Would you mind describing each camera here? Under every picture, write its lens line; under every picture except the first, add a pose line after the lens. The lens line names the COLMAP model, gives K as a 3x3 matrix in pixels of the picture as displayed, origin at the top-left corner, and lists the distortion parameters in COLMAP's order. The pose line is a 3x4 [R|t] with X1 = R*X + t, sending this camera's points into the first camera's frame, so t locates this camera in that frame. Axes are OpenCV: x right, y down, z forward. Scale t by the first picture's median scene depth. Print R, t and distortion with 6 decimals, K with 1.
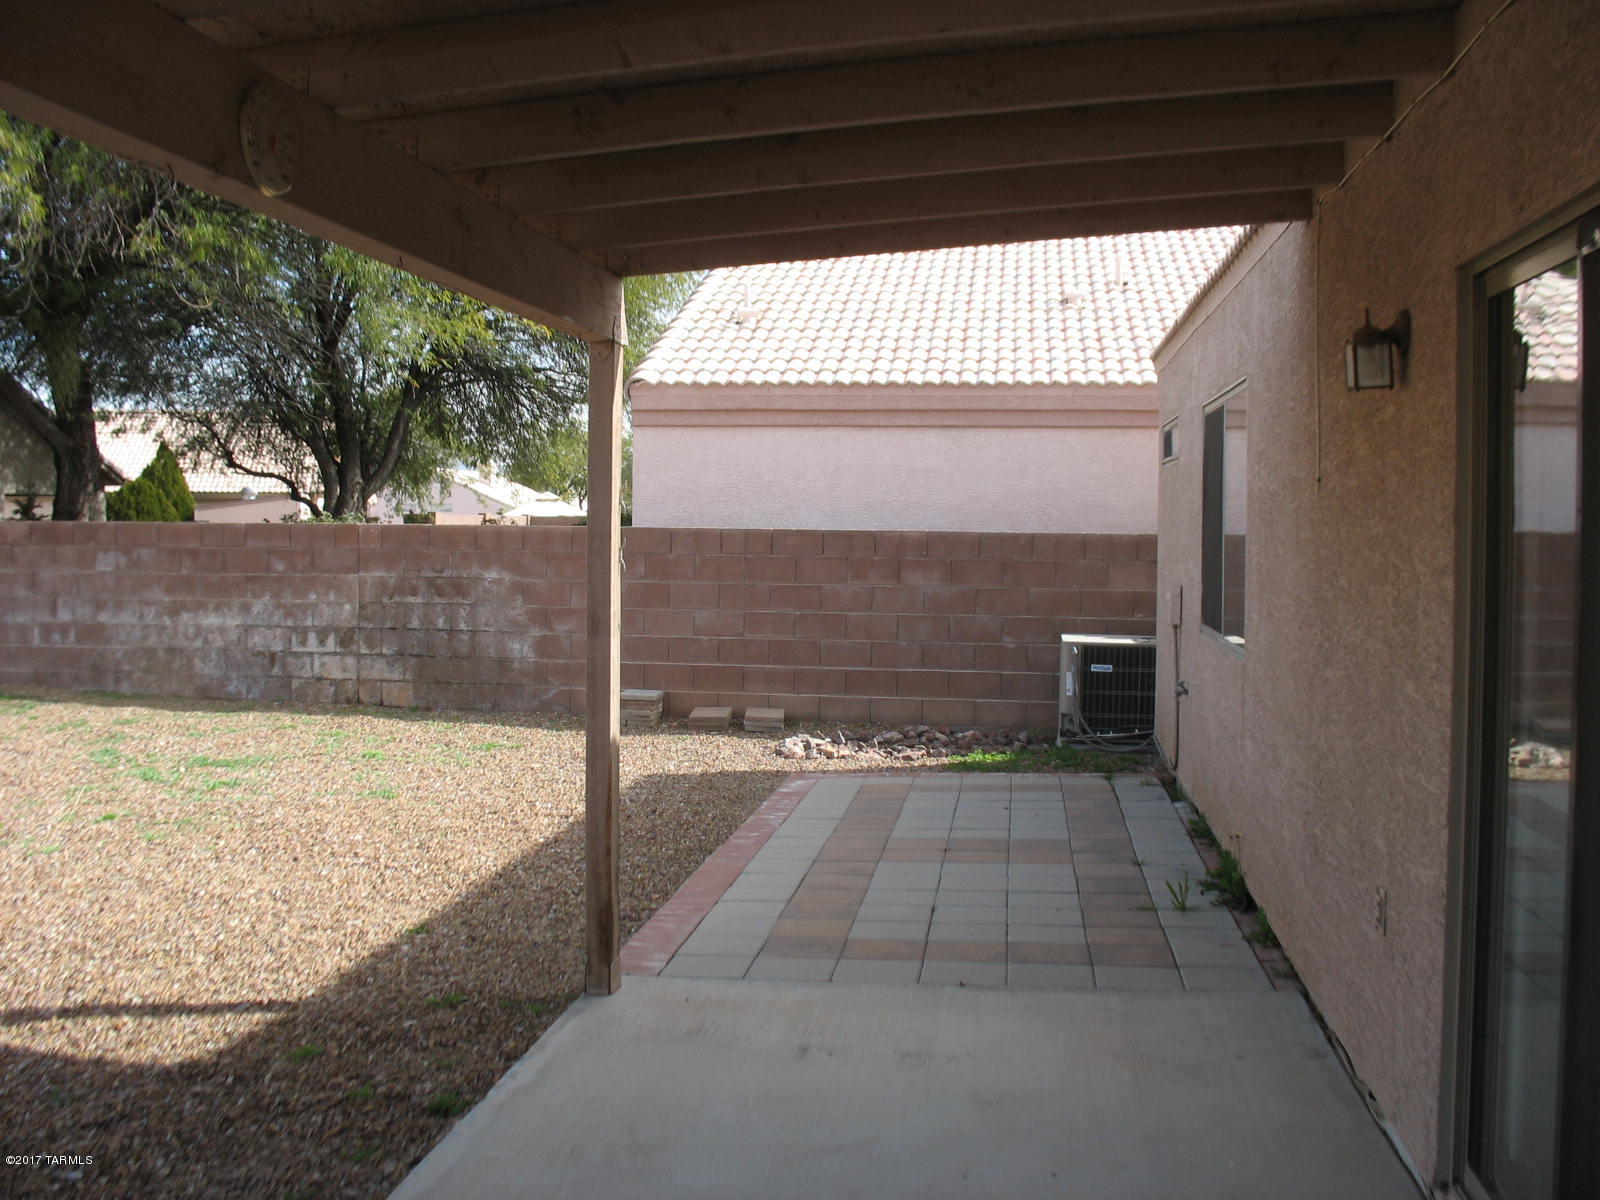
lens RADIAL K [[1673.1, 0, 791.2], [0, 1673.1, 594.3], [0, 0, 1]] dist [-0.187462, 0.212408]
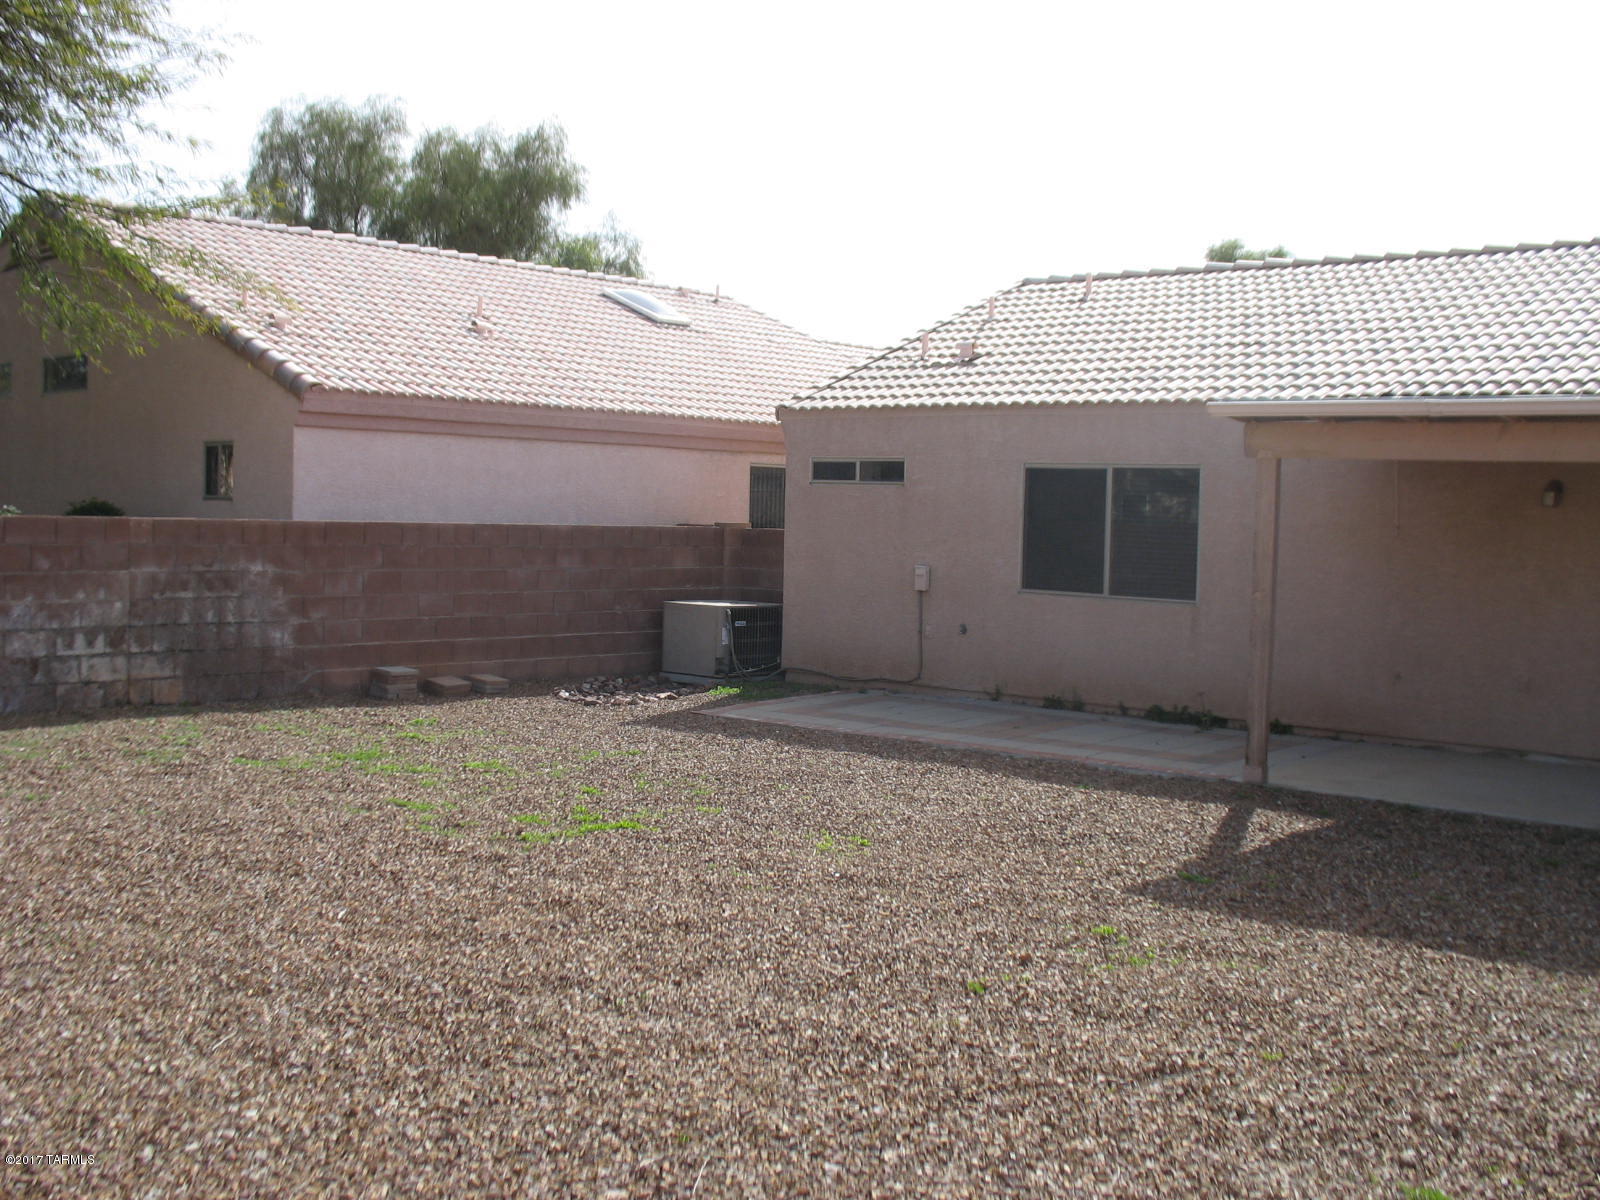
lens RADIAL K [[1673.1, 0, 791.2], [0, 1673.1, 594.3], [0, 0, 1]] dist [-0.187462, 0.212408]
pose [[0.548772, -0.037251, 0.835141, -0.853015], [0.015705, 0.999290, 0.034253, -0.024965], [-0.835824, -0.005681, 0.548968, 0.160111]]
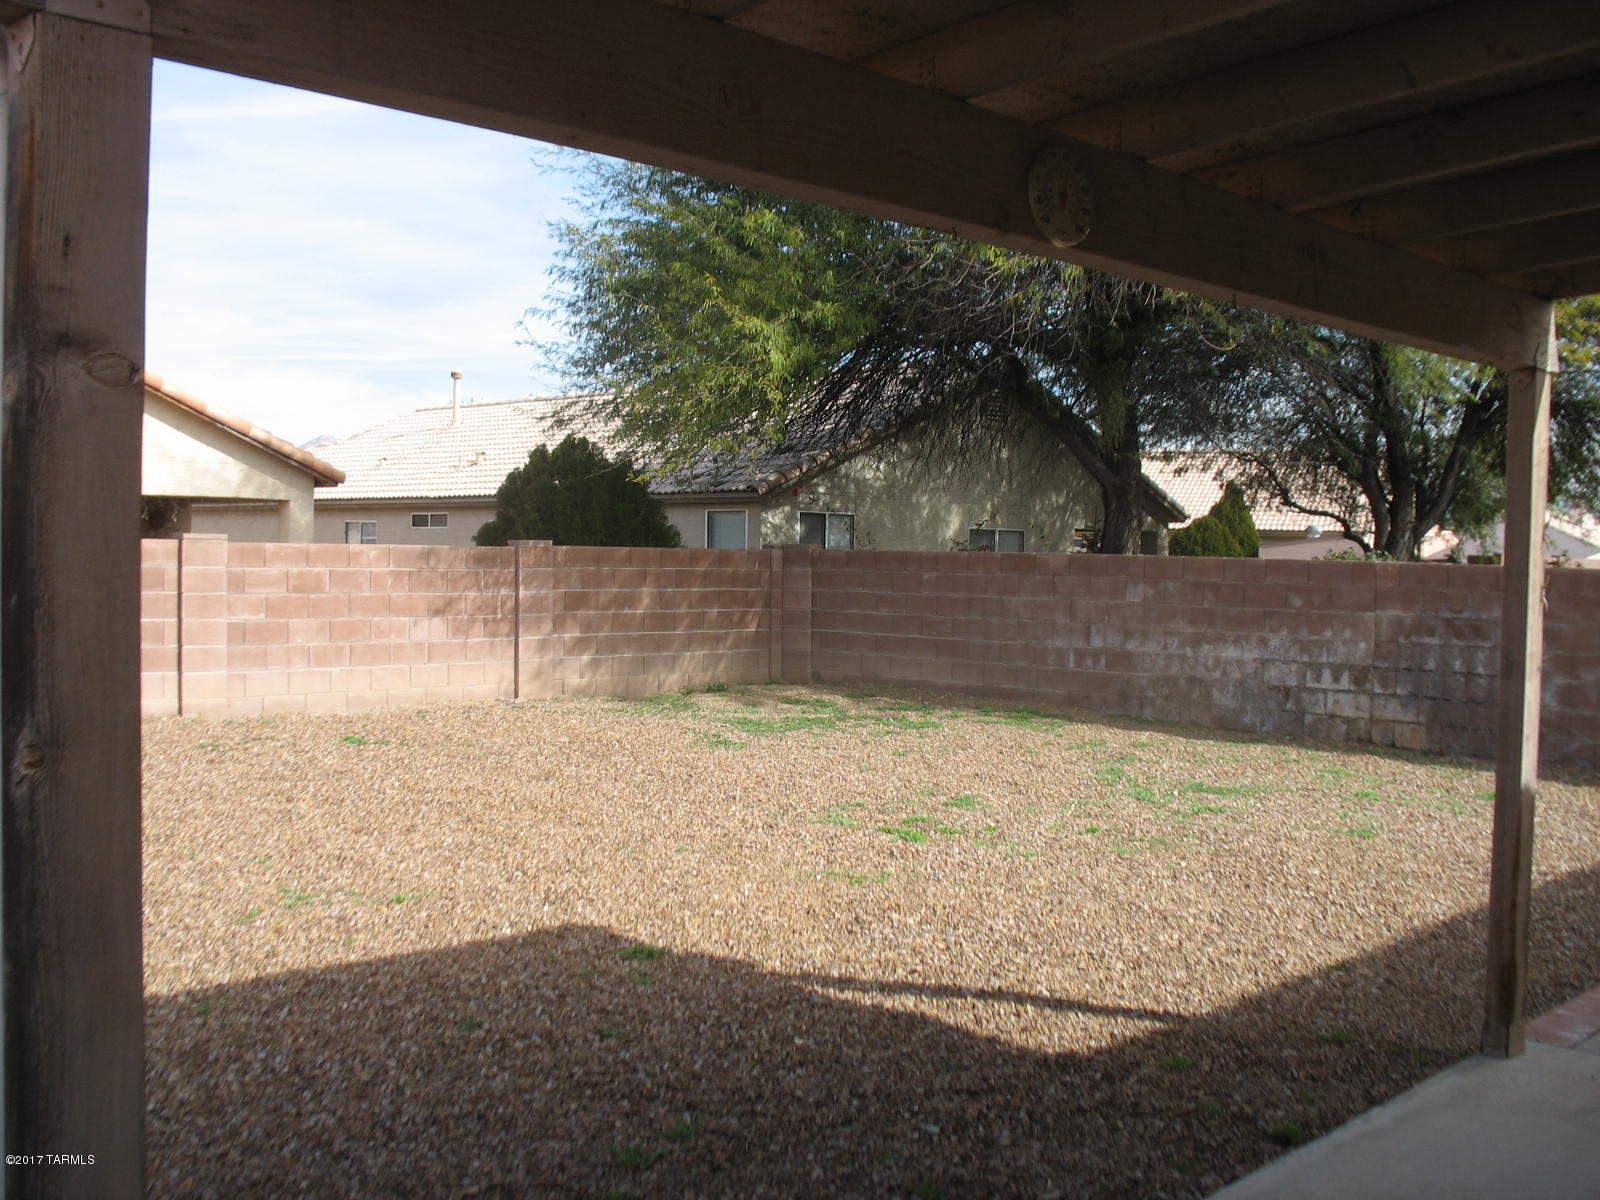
lens RADIAL K [[1673.1, 0, 791.2], [0, 1673.1, 594.3], [0, 0, 1]] dist [-0.187462, 0.212408]
pose [[0.803068, 0.025217, -0.595354, 0.042170], [-0.039485, 0.999160, -0.010940, 0.001440], [0.594578, 0.032293, 0.803389, 0.002851]]
